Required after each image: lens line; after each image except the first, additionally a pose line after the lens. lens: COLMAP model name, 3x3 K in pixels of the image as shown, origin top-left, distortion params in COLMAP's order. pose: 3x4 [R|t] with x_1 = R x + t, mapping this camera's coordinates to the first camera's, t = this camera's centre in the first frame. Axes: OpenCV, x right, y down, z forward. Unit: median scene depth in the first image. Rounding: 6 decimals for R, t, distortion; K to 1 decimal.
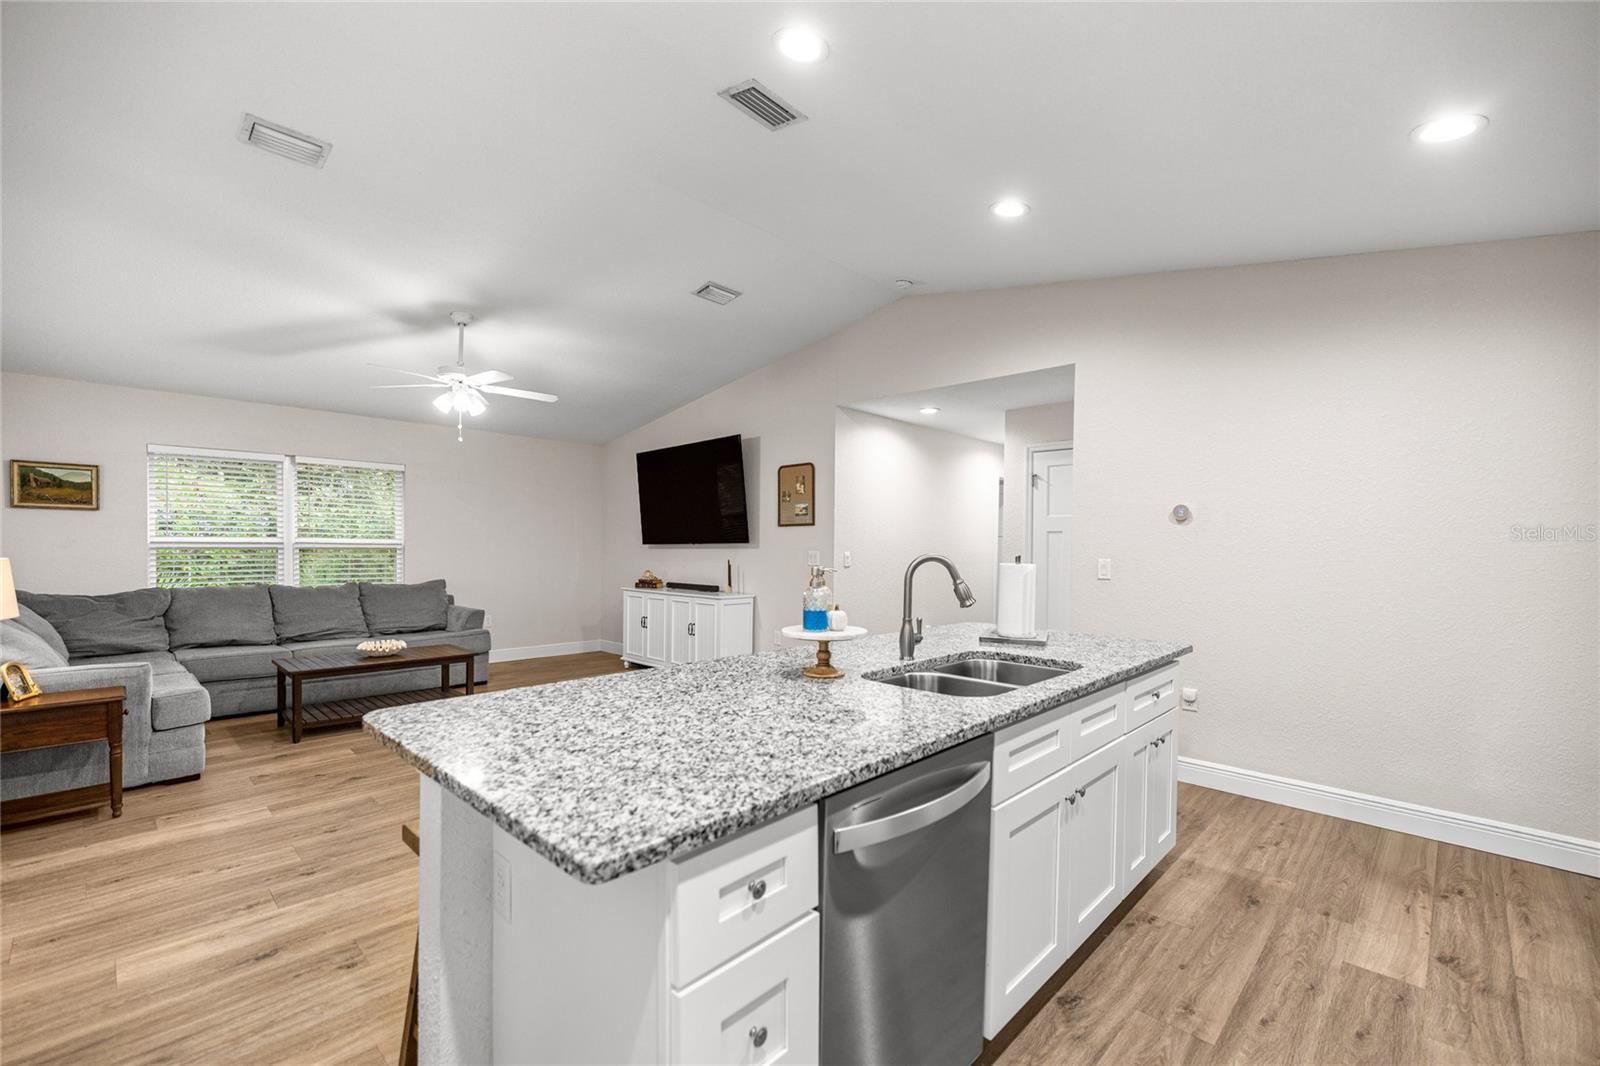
lens RADIAL K [[674.6, 0, 800.0], [0, 674.6, 533.0], [0, 0, 1]] dist [-0.000539, -0.000045]
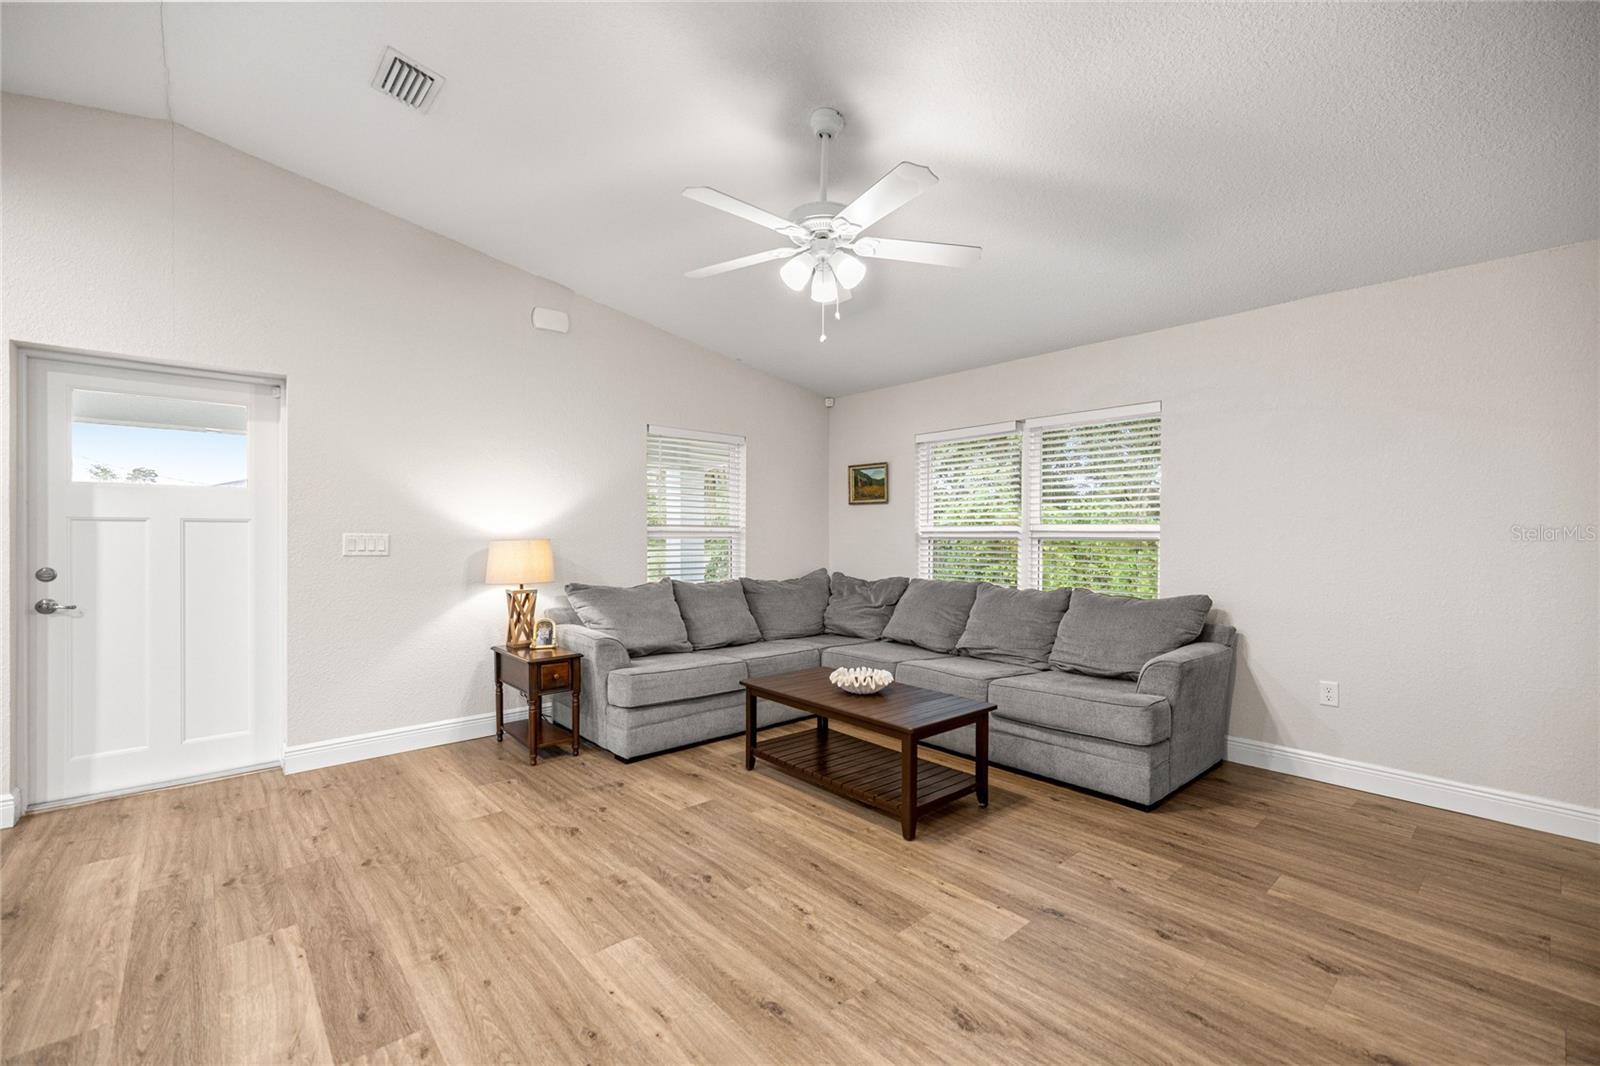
lens RADIAL K [[674.6, 0, 800.0], [0, 674.6, 533.0], [0, 0, 1]] dist [-0.000539, -0.000045]
pose [[-0.078516, -0.015138, -0.996798, 0.062633], [0.011272, 0.999807, -0.016071, 0.031447], [0.996849, -0.012498, -0.078330, 0.975774]]
